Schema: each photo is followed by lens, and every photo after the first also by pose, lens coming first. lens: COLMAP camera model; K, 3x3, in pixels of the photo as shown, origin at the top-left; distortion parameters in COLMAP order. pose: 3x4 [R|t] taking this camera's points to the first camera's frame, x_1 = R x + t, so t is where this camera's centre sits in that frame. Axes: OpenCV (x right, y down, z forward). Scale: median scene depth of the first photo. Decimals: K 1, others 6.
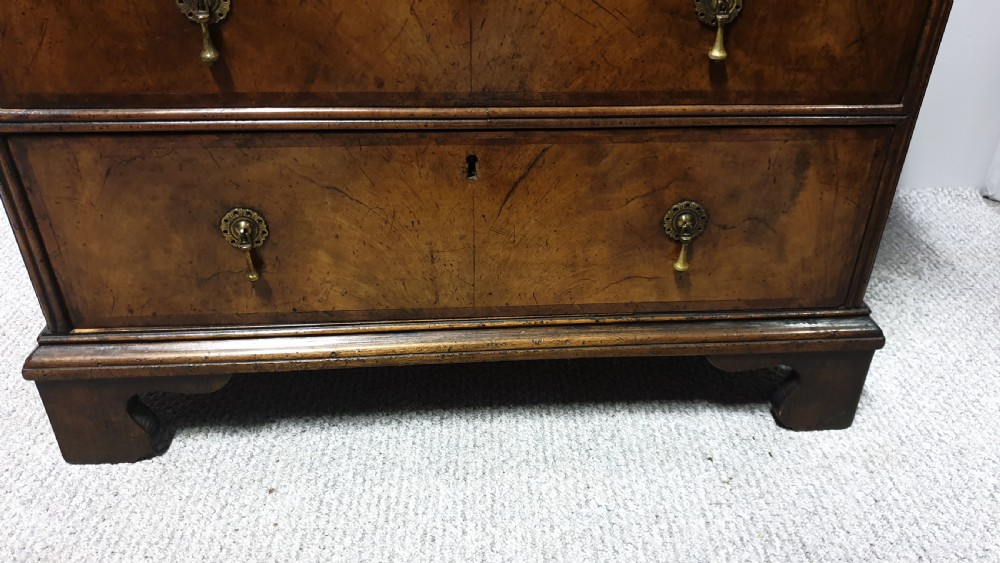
lens RADIAL K [[781.0, 0, 522.4], [0, 781.0, 280.6], [0, 0, 1]] dist [-0.000652, -0.000954]
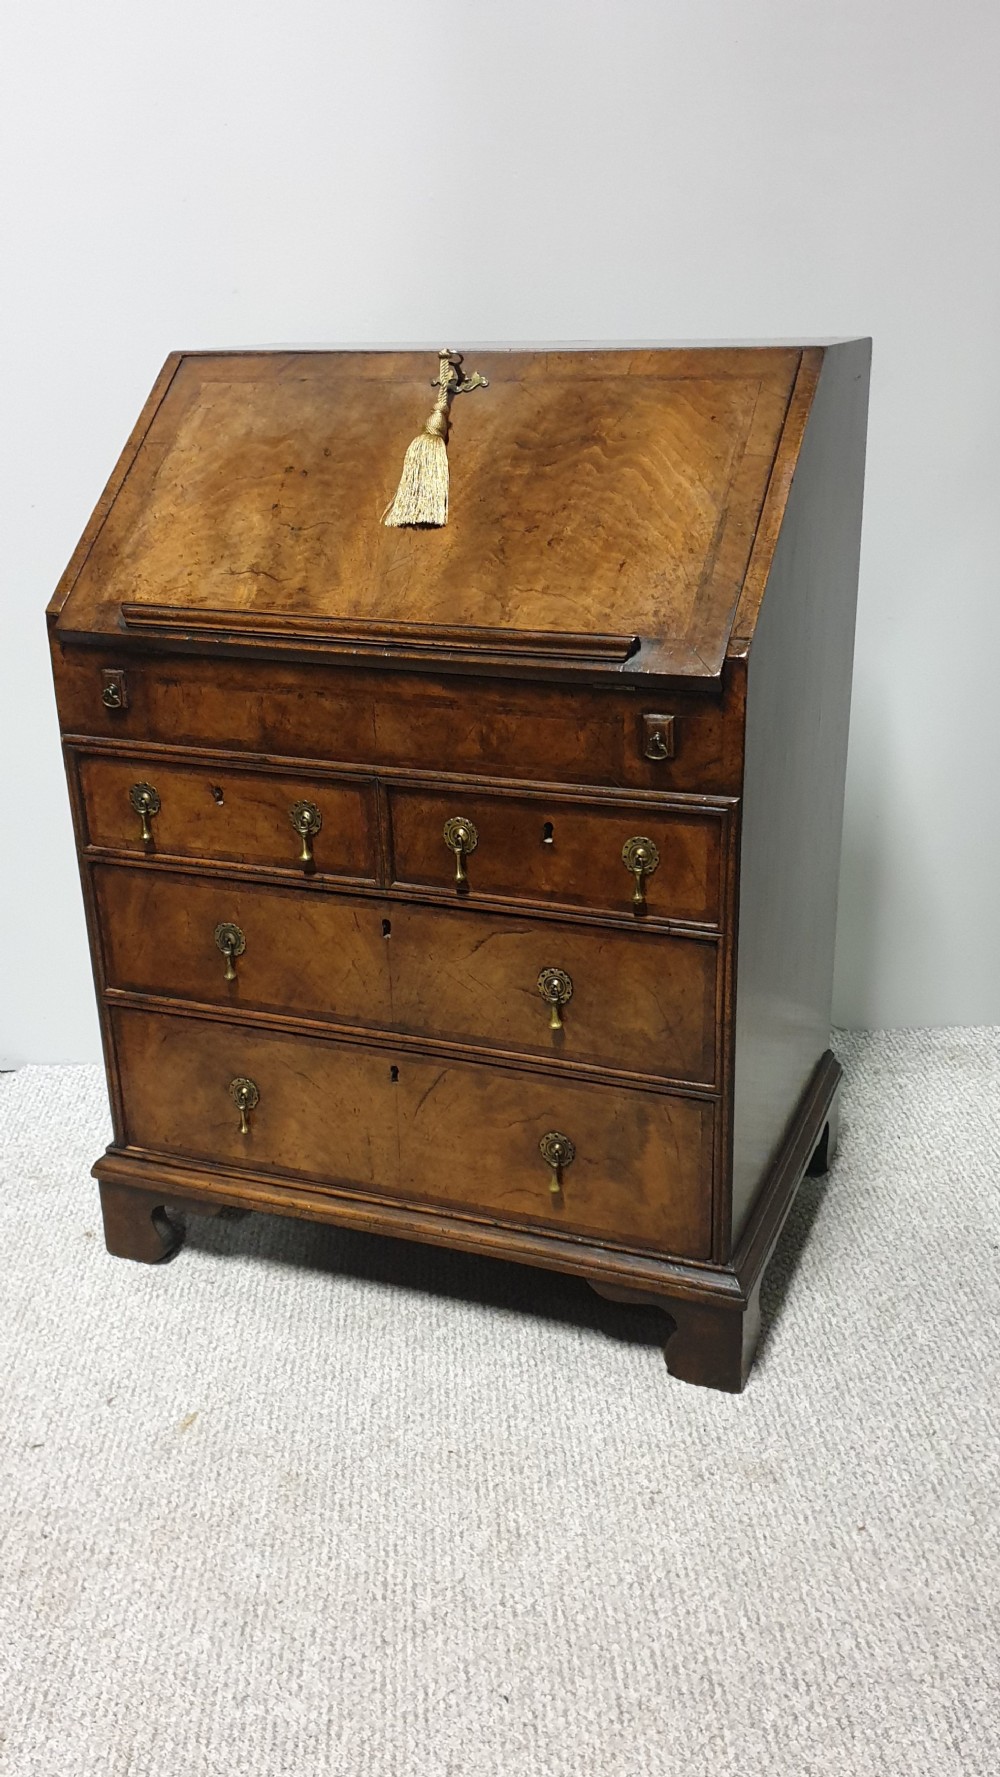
lens RADIAL K [[1554.7, 0, 568.4], [0, 1554.7, 910.0], [0, 0, 1]] dist [0.104274, -0.006489]
pose [[0.902628, 0.124963, -0.411881, 1.251023], [-0.201691, 0.968162, -0.148264, -0.087777], [0.380241, 0.216901, 0.899095, -1.308458]]
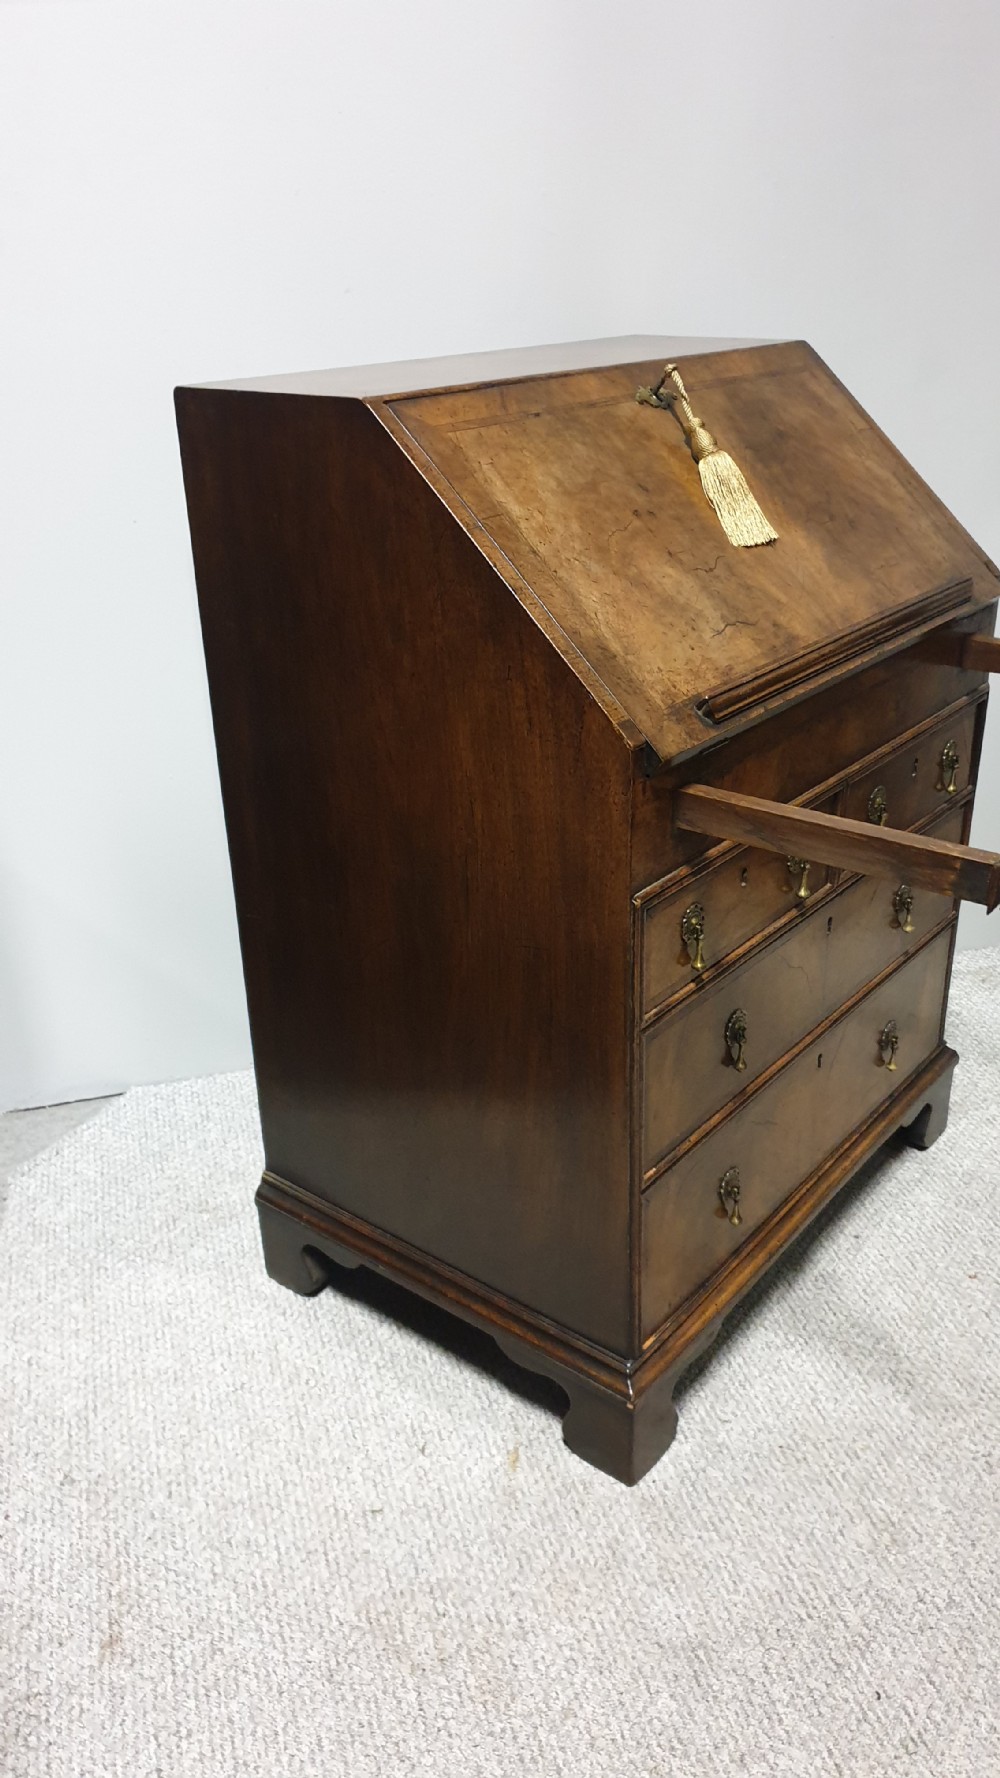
lens RADIAL K [[1391.4, 0, 515.2], [0, 1391.4, 889.5], [0, 0, 1]] dist [-0.010112, 0.019401]
pose [[0.687727, -0.336381, 0.643335, -1.900120], [0.413333, 0.909947, 0.033930, -0.727477], [-0.596815, 0.242577, 0.764832, -0.608261]]
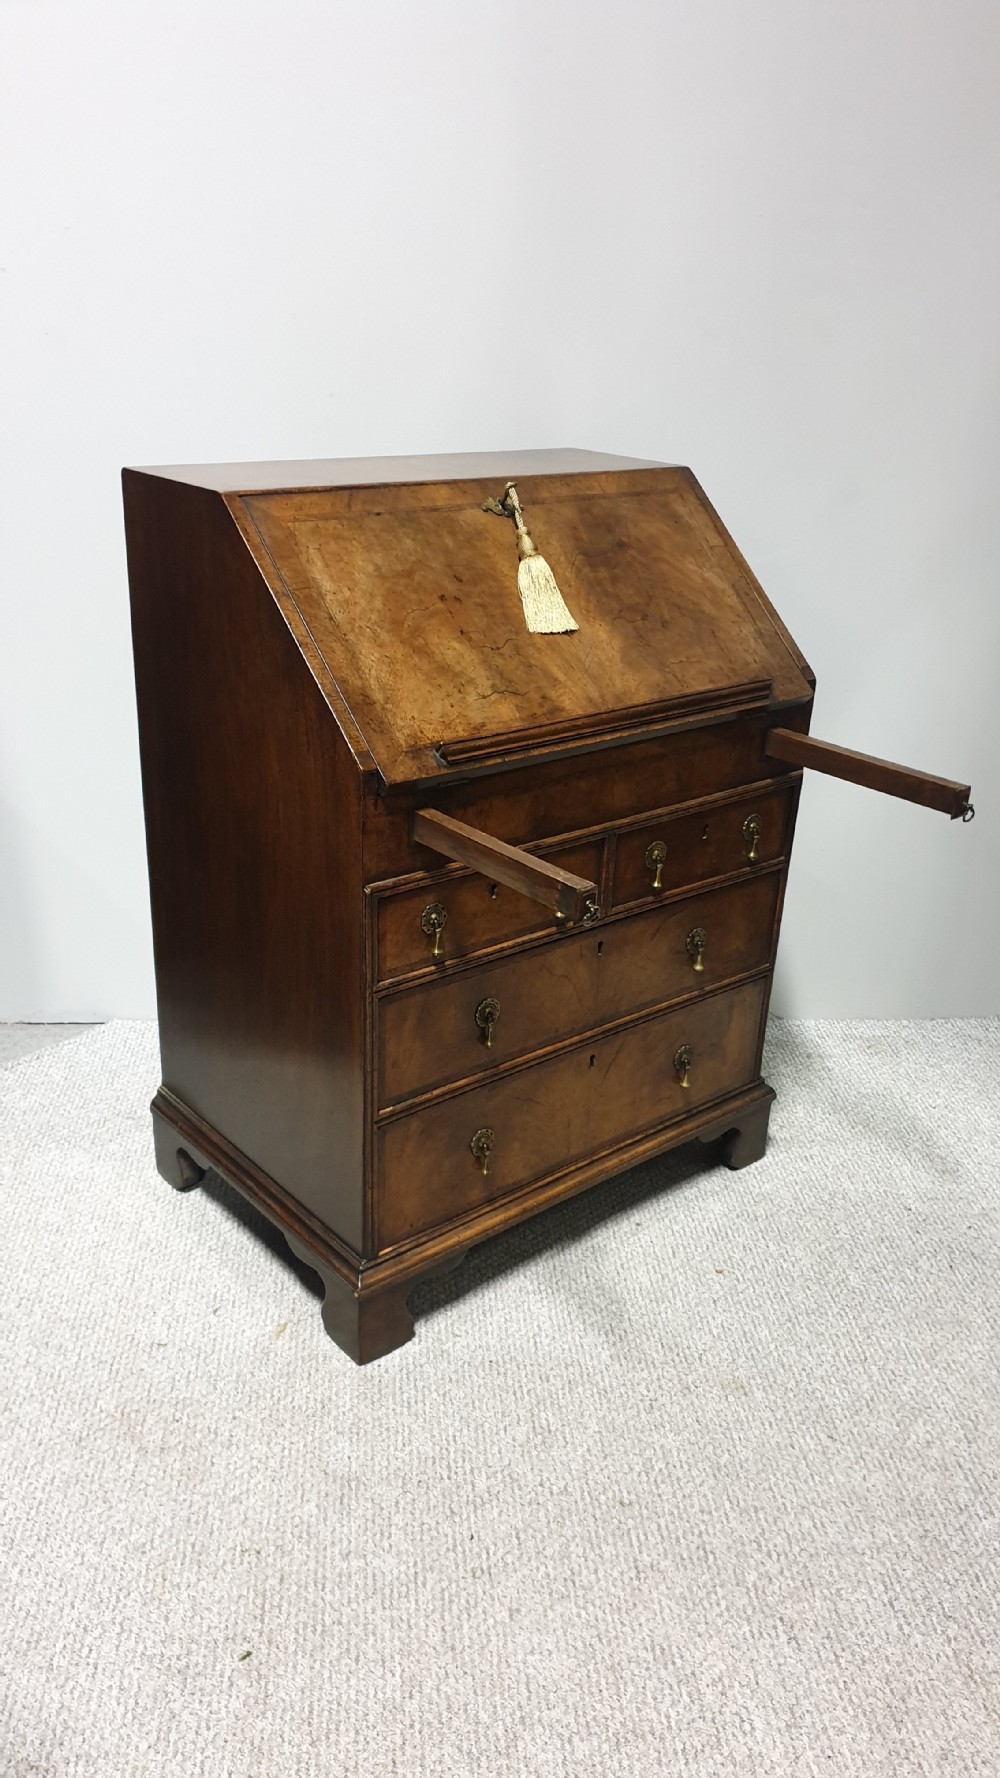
lens RADIAL K [[1367.8, 0, 494.2], [0, 1367.8, 917.3], [0, 0, 1]] dist [0.102304, -0.305920]
pose [[0.819486, -0.220035, 0.529176, -1.707858], [0.281200, 0.958946, -0.036732, -0.394609], [-0.499369, 0.178905, 0.847717, -1.406562]]
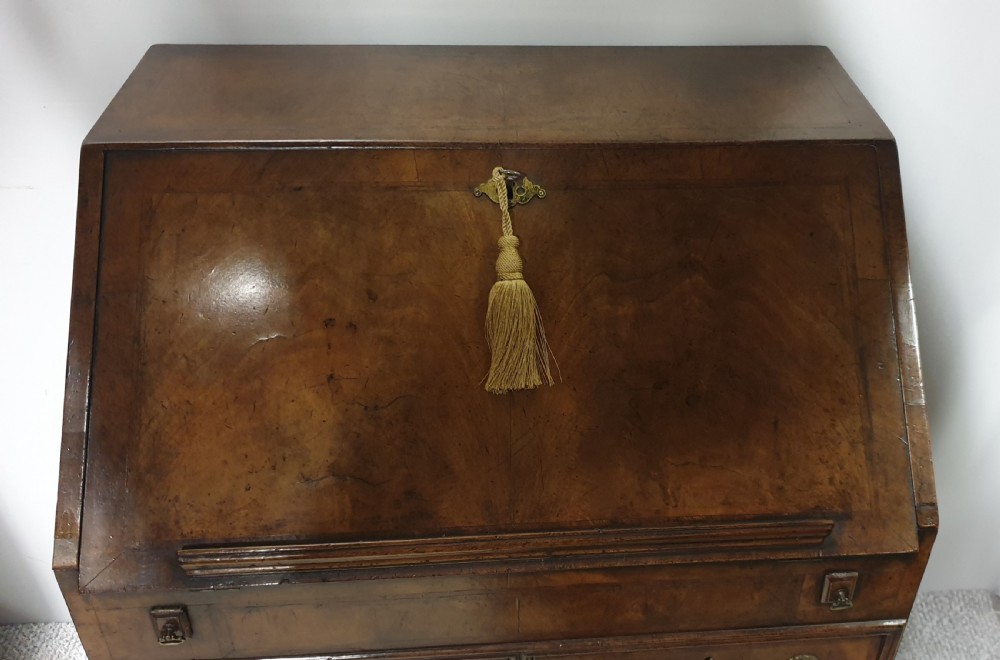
lens RADIAL K [[987.2, 0, 613.2], [0, 987.2, 329.9], [0, 0, 1]] dist [0.149675, -0.378258]
pose [[0.999571, 0.005664, 0.028725, 0.036903], [-0.007428, 0.998068, 0.061688, -1.156839], [-0.028320, -0.061875, 0.997682, -0.706271]]
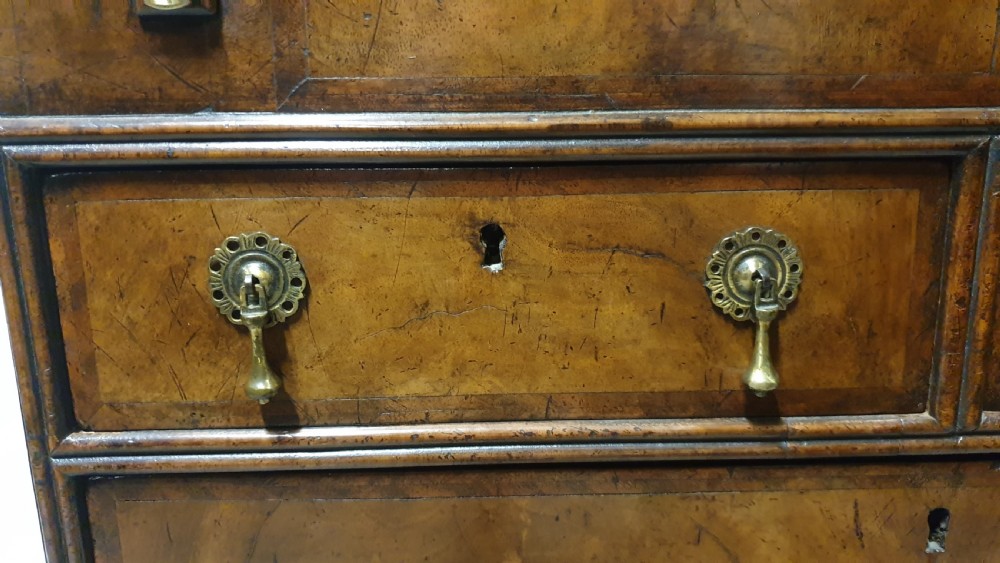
lens RADIAL K [[782.6, 0, 516.5], [0, 782.6, 287.5], [0, 0, 1]] dist [-0.010112, 0.019401]
pose [[0.998073, -0.017570, -0.059515, -0.307342], [-0.003100, 0.943765, -0.330602, -0.354661], [0.061977, 0.330150, 0.941892, 0.306065]]
